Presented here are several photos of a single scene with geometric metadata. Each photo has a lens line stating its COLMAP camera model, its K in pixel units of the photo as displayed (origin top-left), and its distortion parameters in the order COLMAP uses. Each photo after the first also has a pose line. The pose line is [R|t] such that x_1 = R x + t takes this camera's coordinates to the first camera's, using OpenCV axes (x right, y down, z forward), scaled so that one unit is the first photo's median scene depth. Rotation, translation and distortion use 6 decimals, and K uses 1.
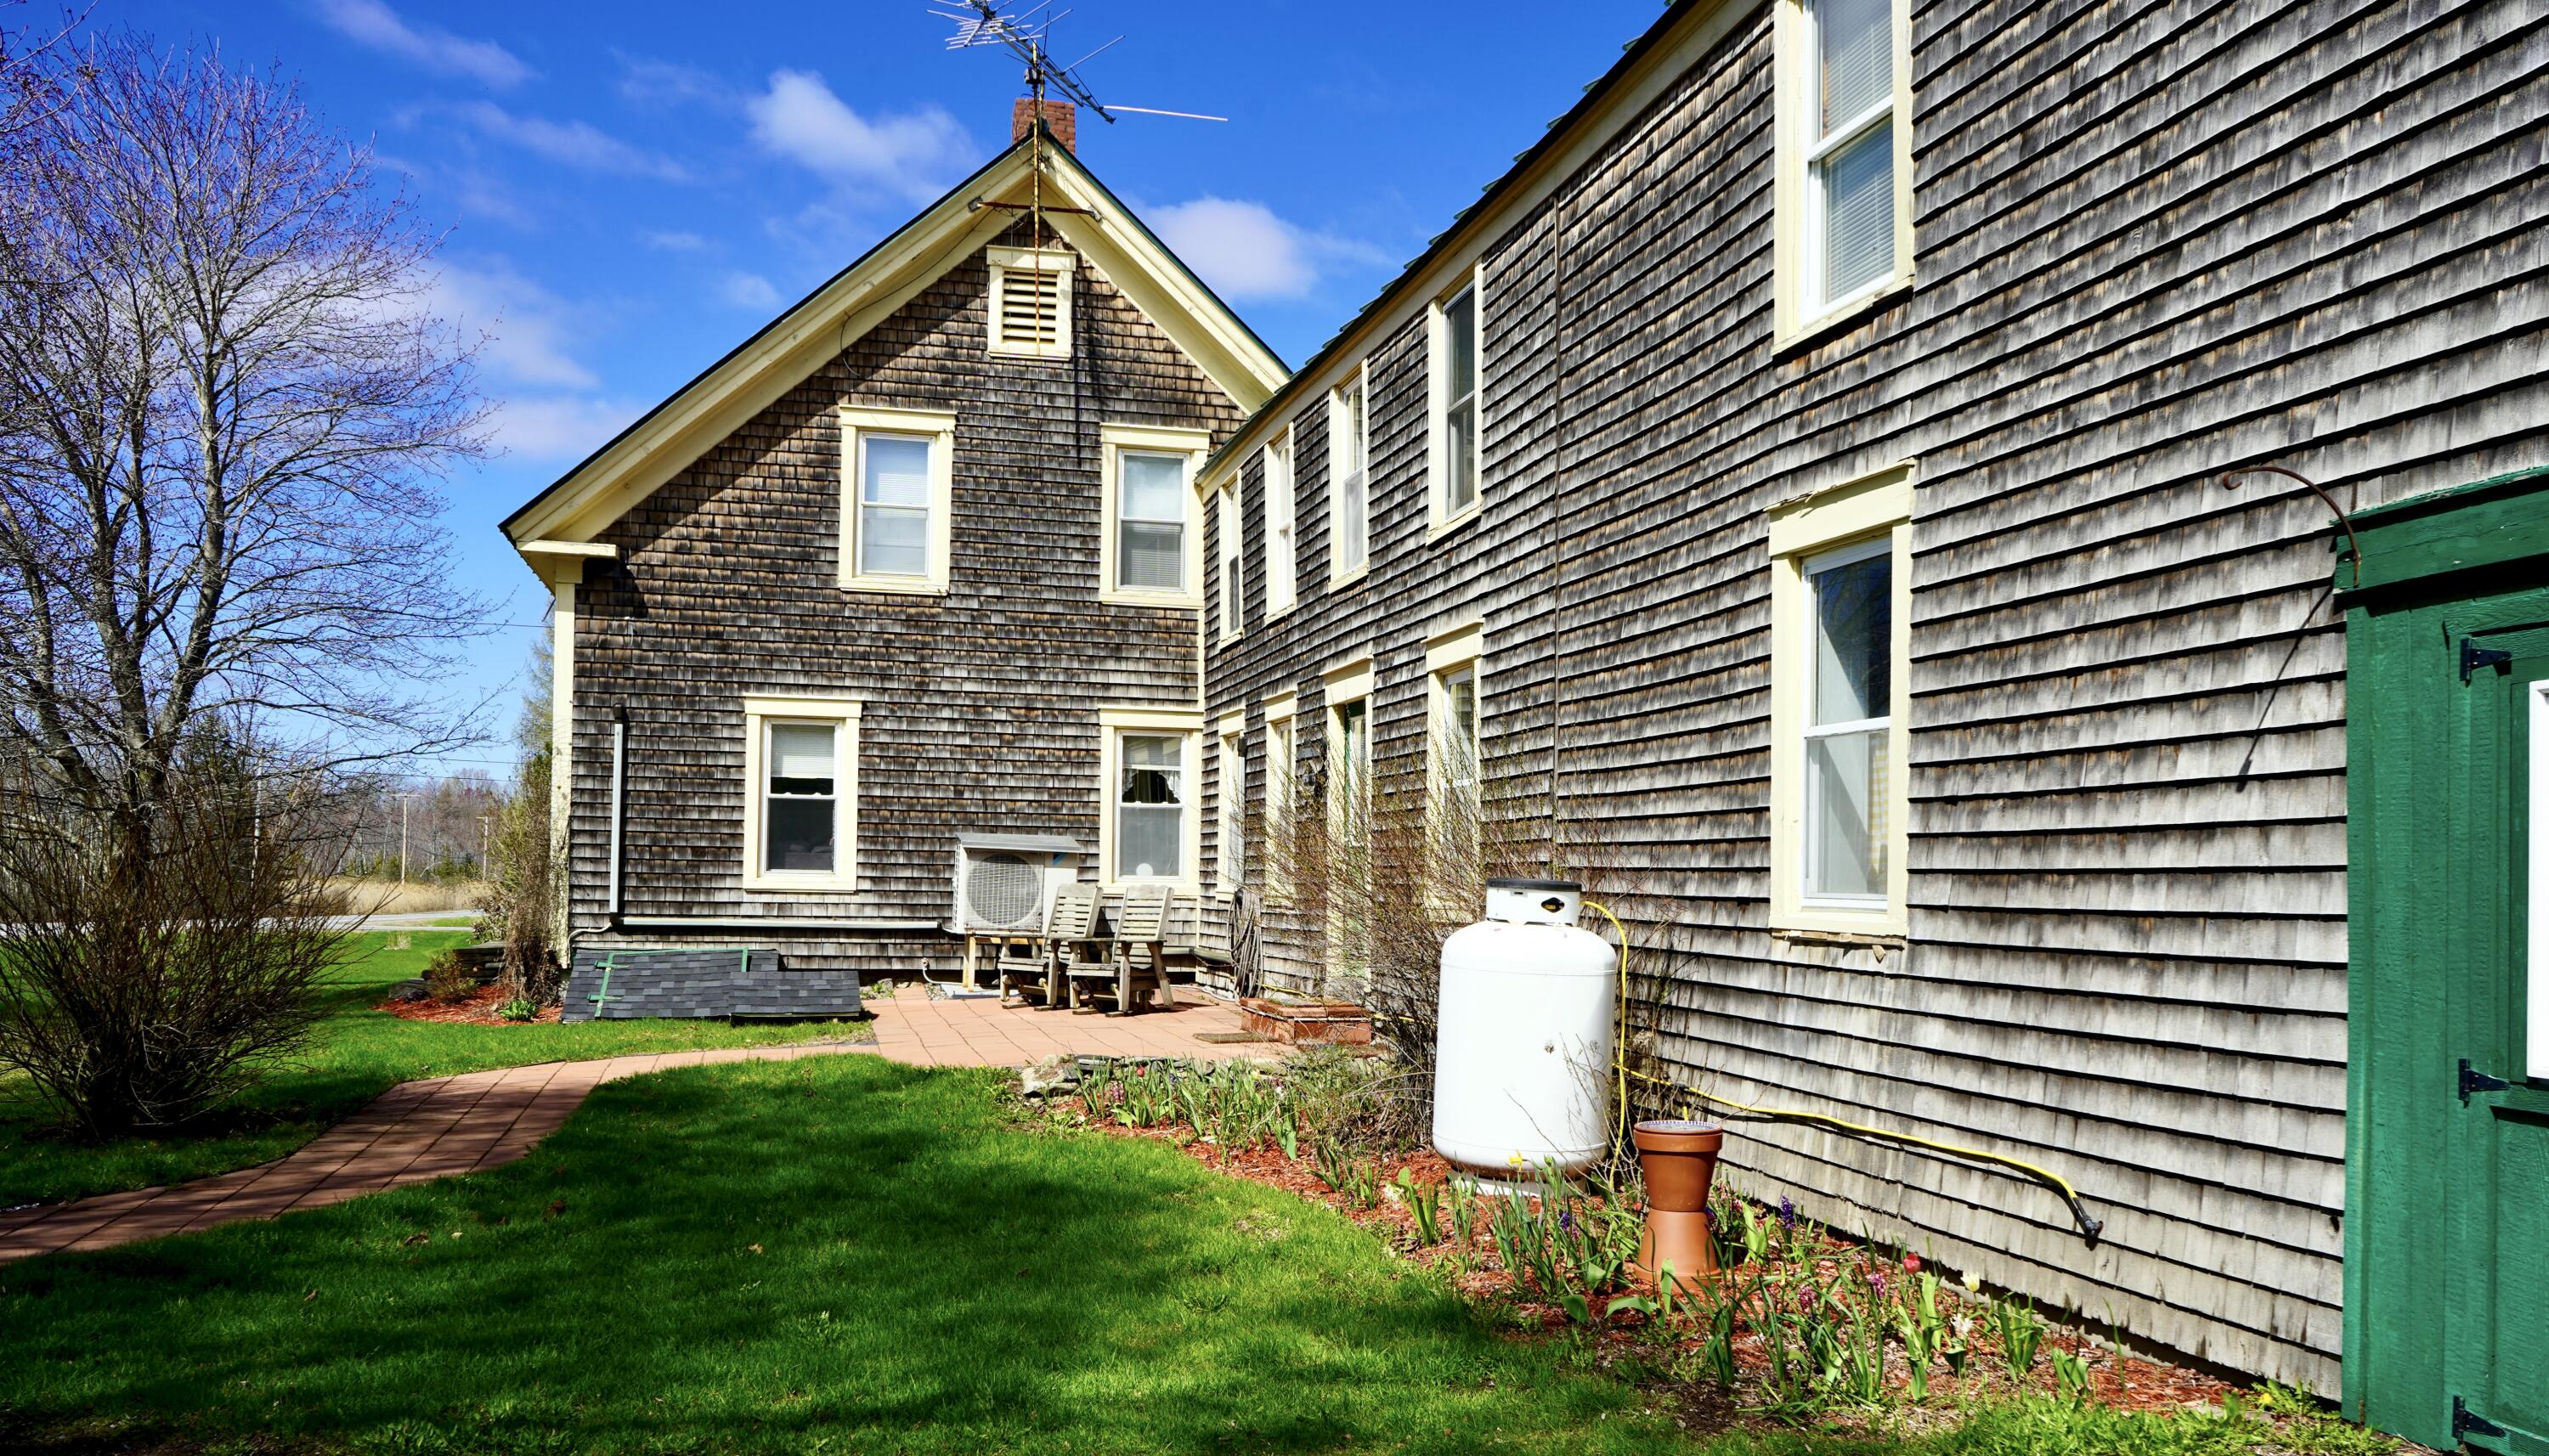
lens RADIAL K [[2053.3, 0, 1276.9], [0, 2053.3, 842.0], [0, 0, 1]] dist [-0.001659, 0.000764]
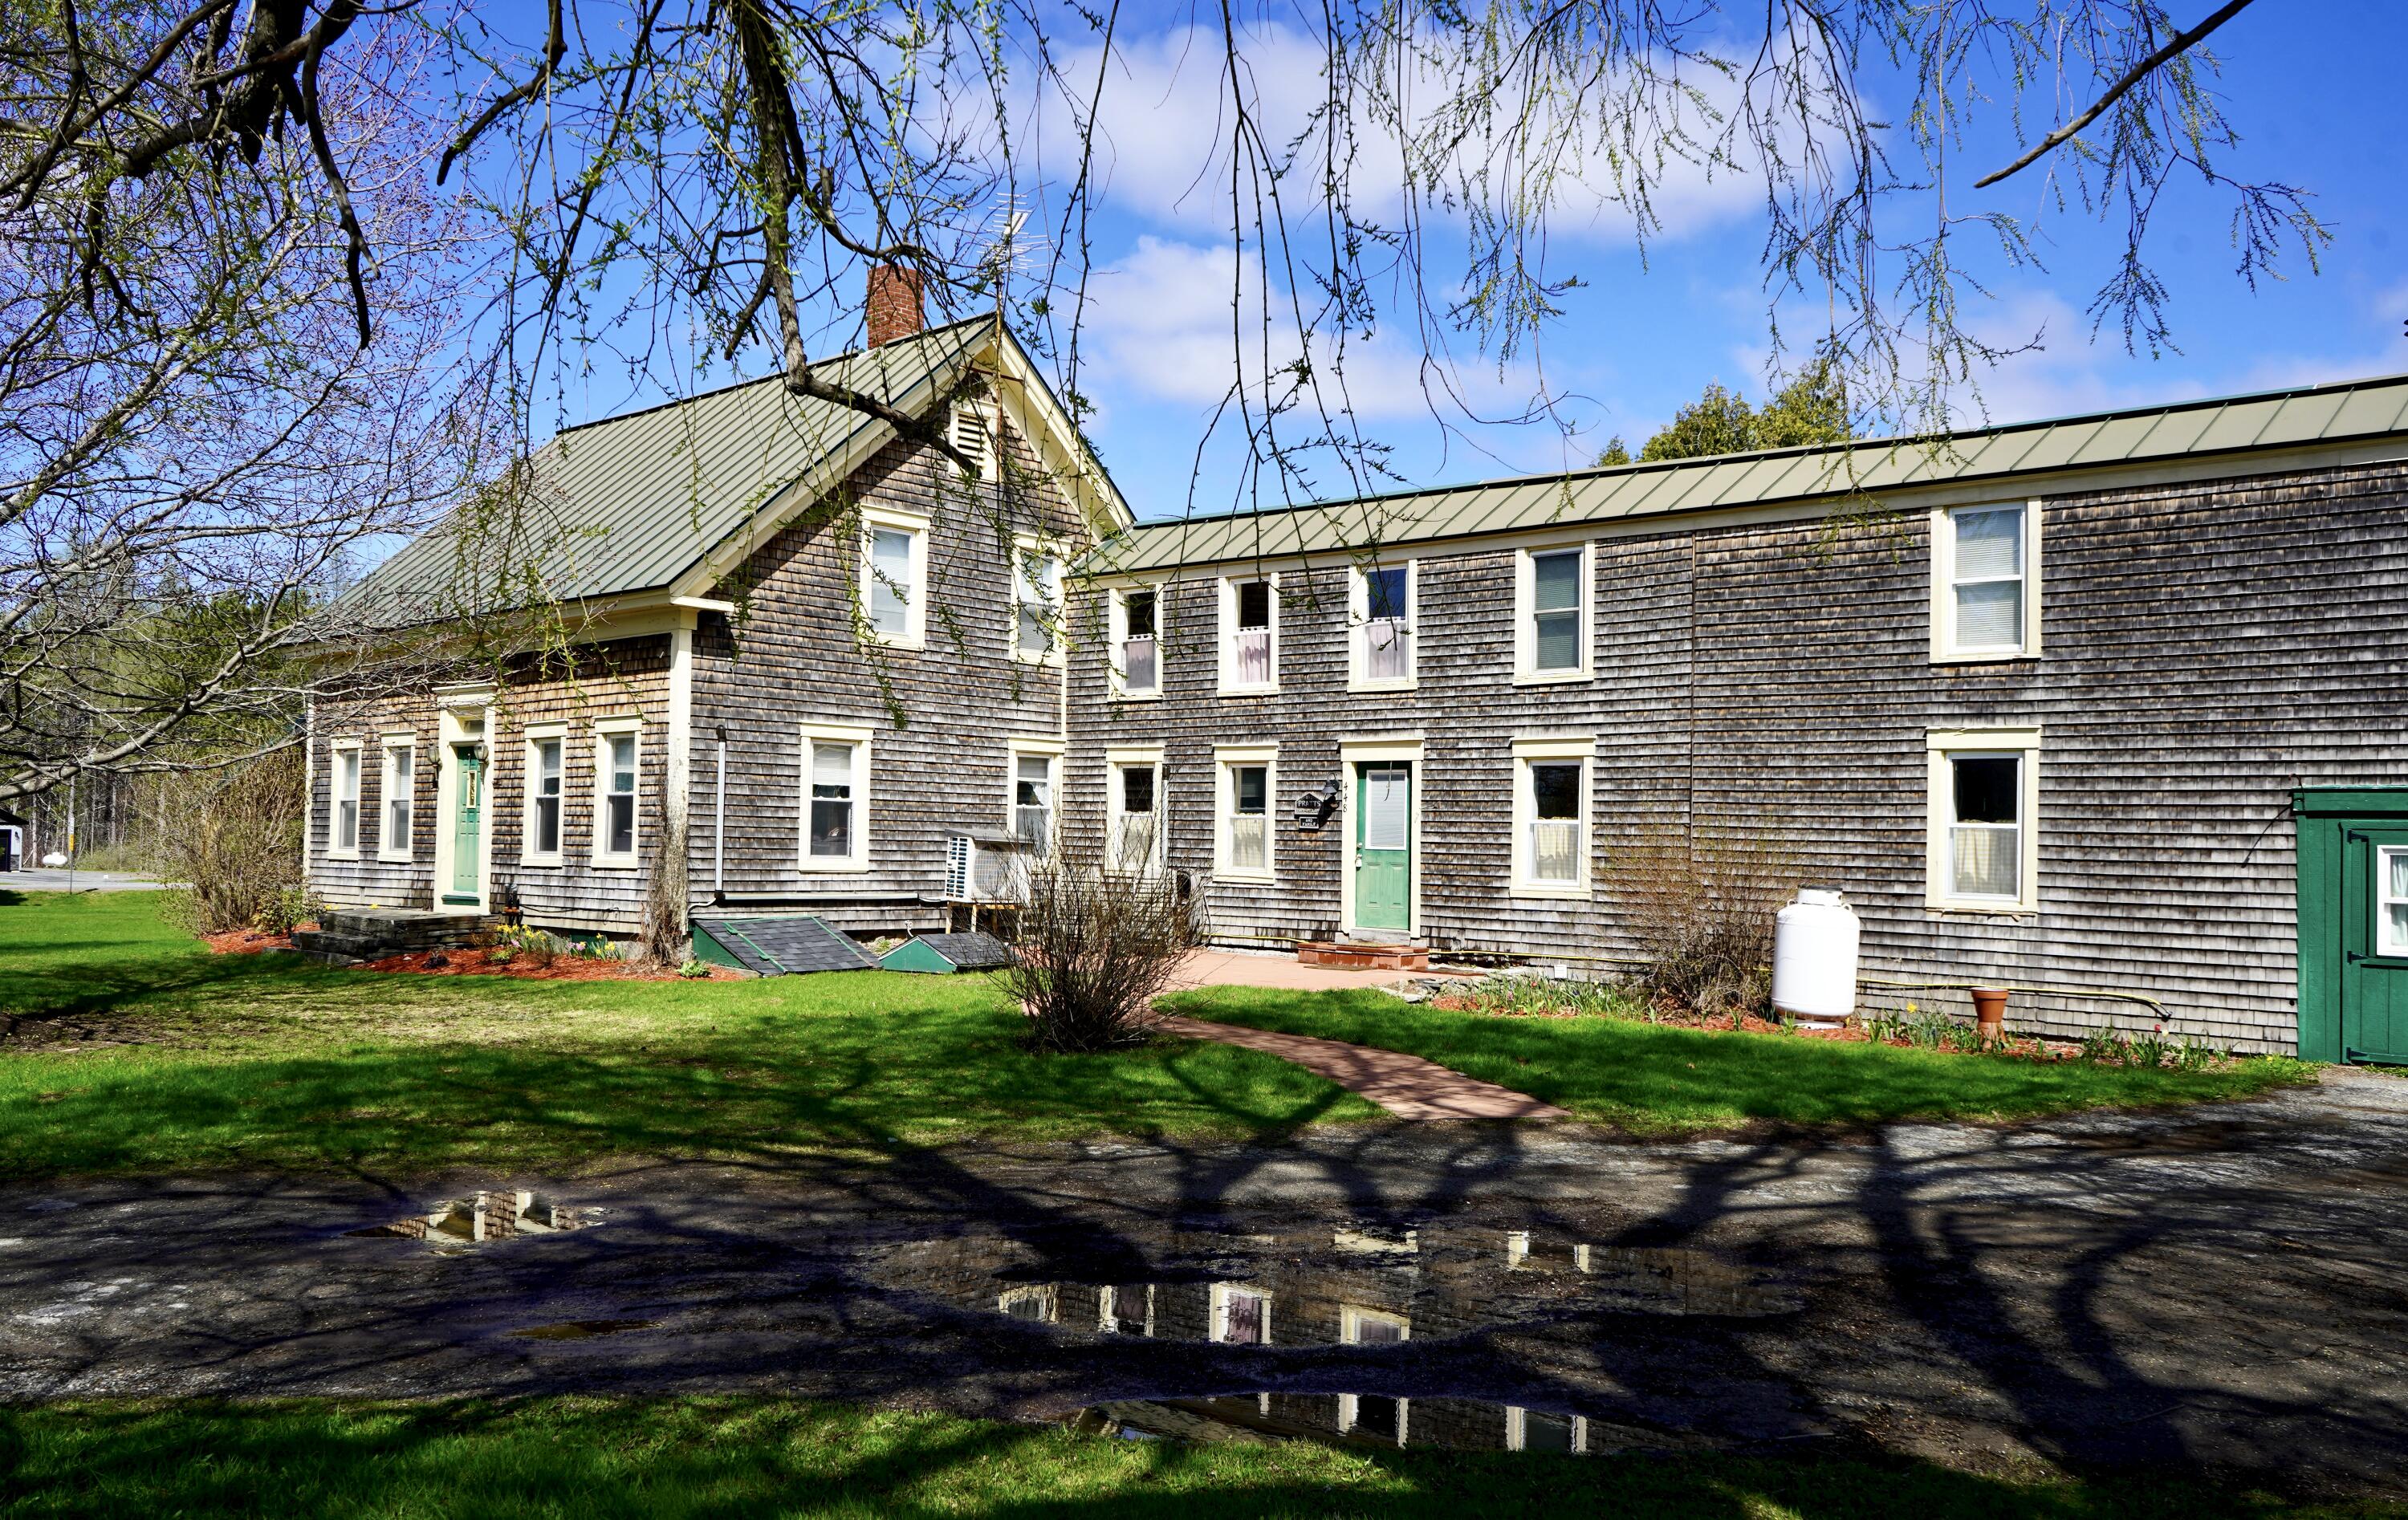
lens RADIAL K [[1937.2, 0, 1201.7], [0, 1937.2, 797.7], [0, 0, 1]] dist [-0.000700, 0.000088]
pose [[0.830460, 0.014144, 0.556899, -1.772224], [-0.019654, 0.999799, 0.003915, -0.079791], [-0.556732, -0.014197, 0.830571, -0.397938]]
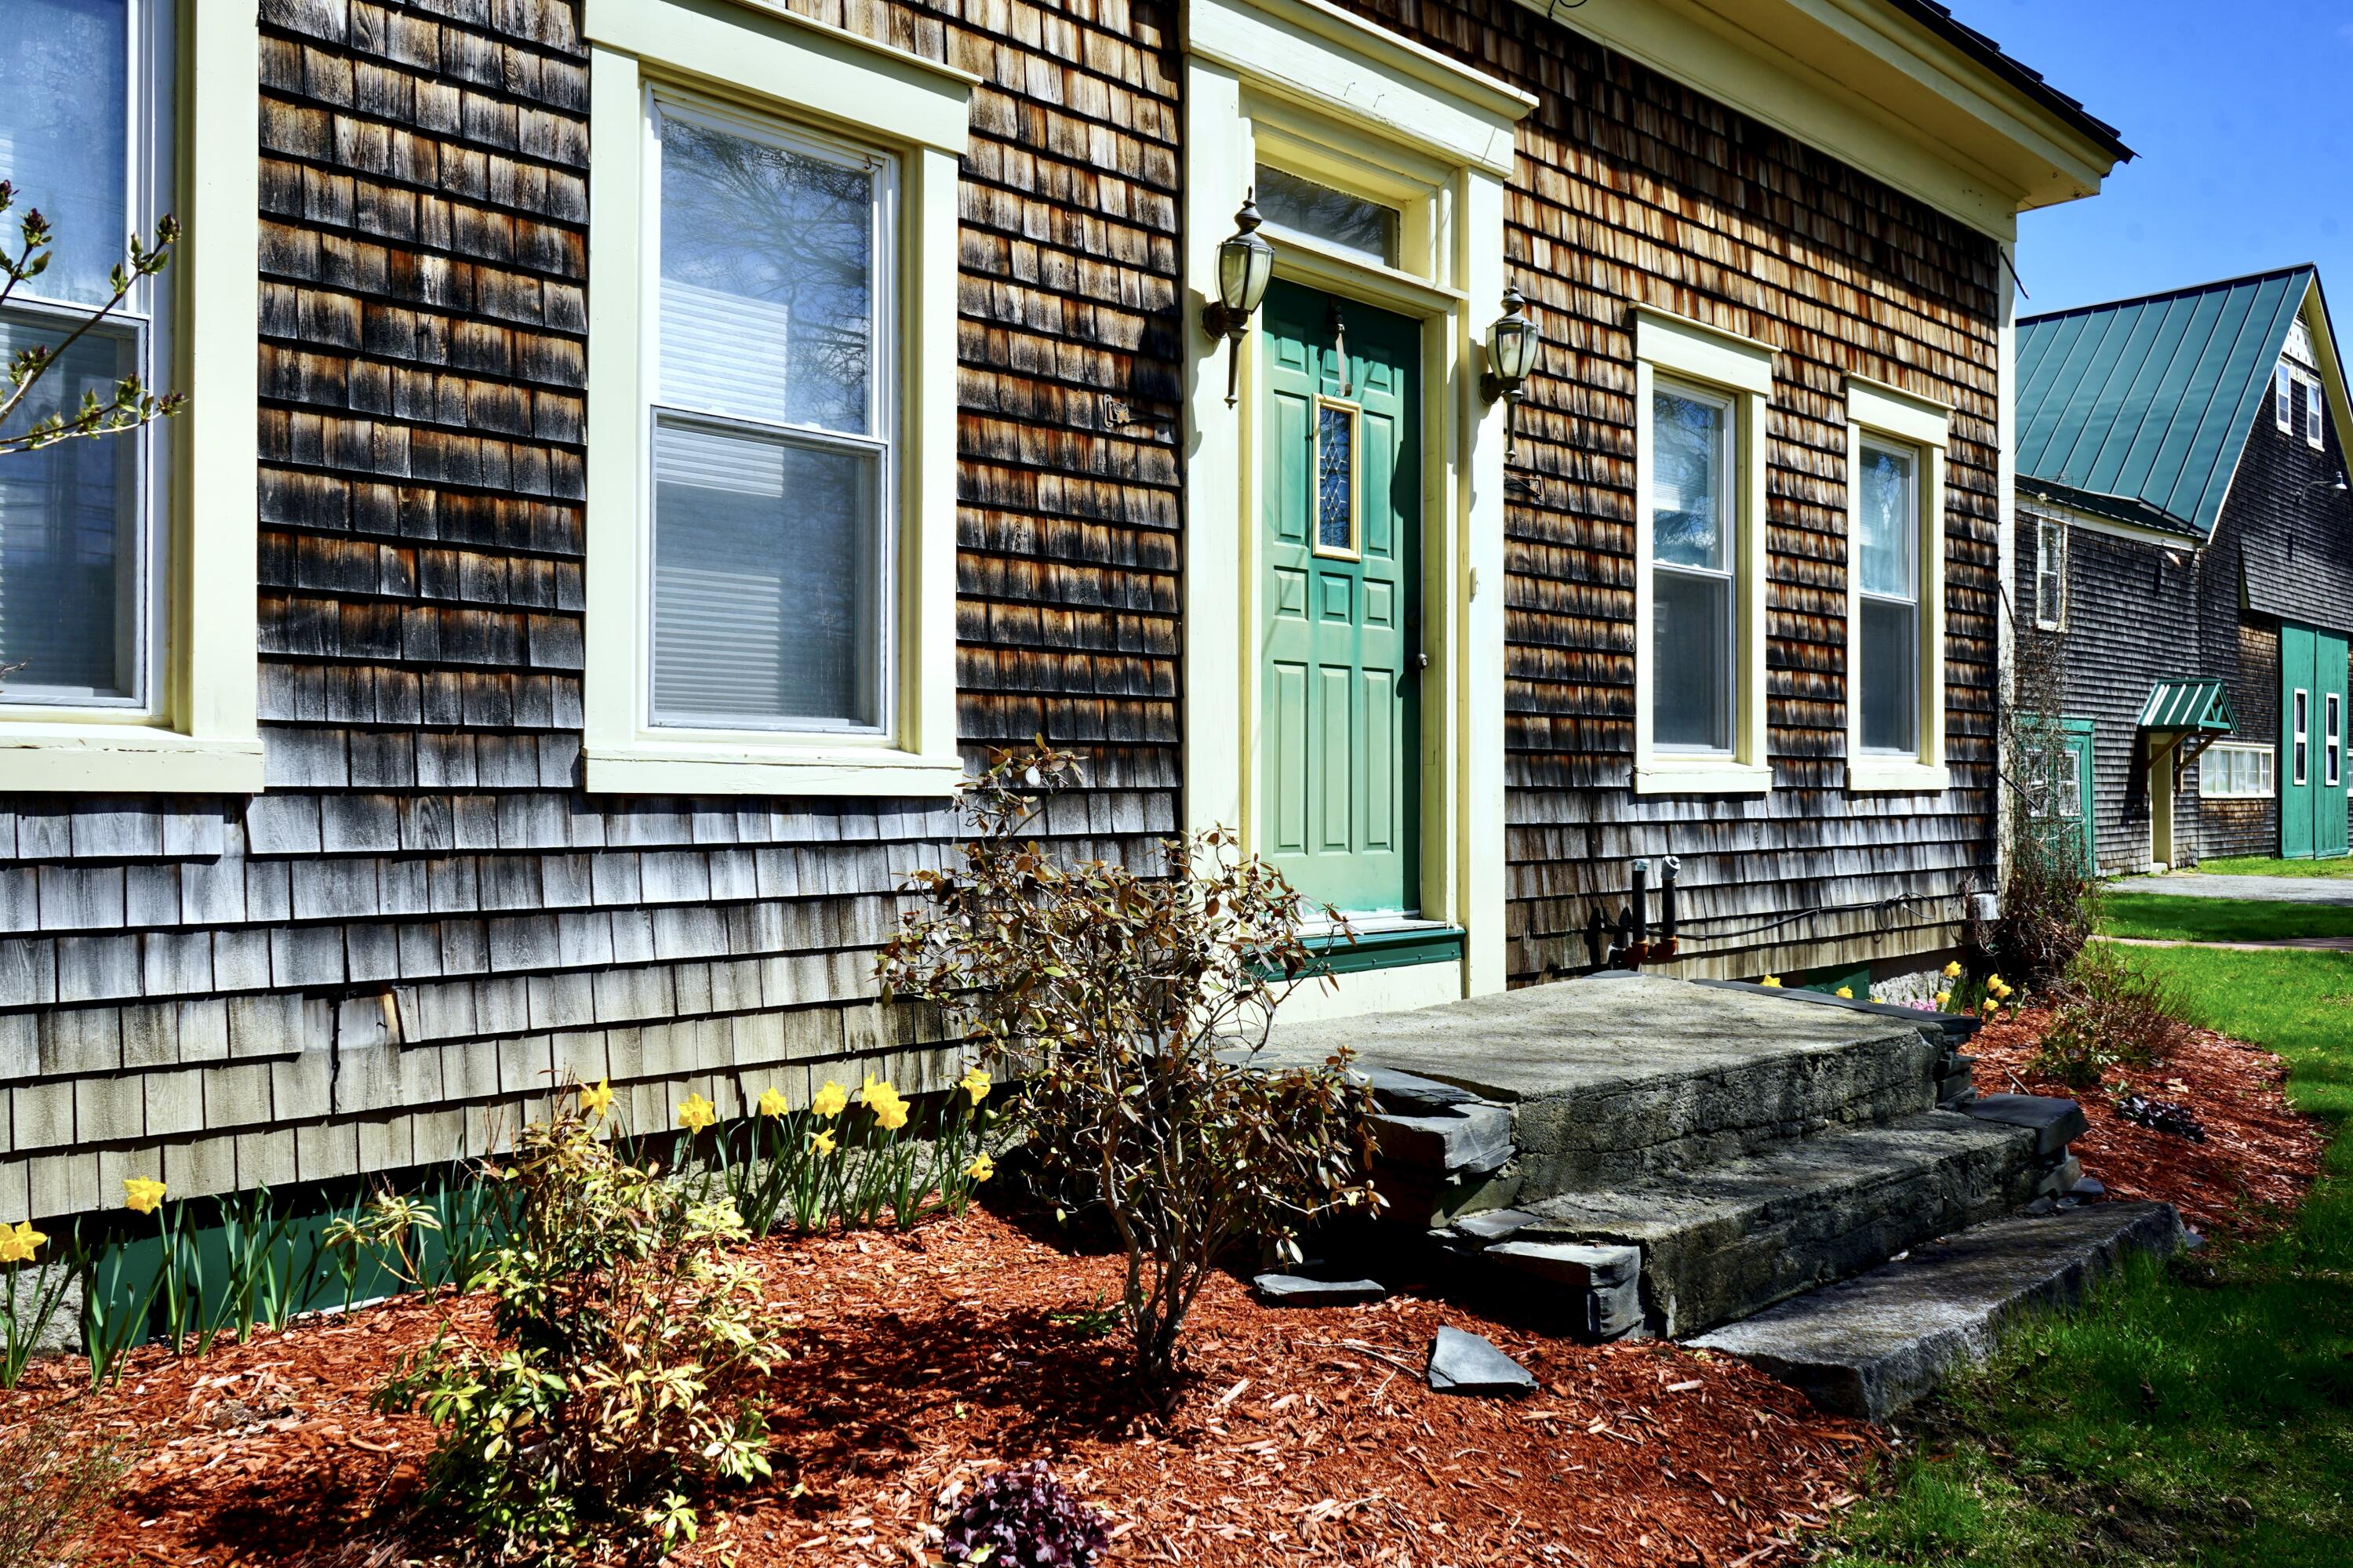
lens RADIAL K [[1891.7, 0, 1179.7], [0, 1891.7, 764.0], [0, 0, 1]] dist [-0.005663, 0.001279]
pose [[-0.530186, -0.007491, 0.847848, -1.581698], [-0.036018, 0.999257, -0.013694, 0.069761], [-0.847116, -0.037798, -0.530062, 3.460418]]
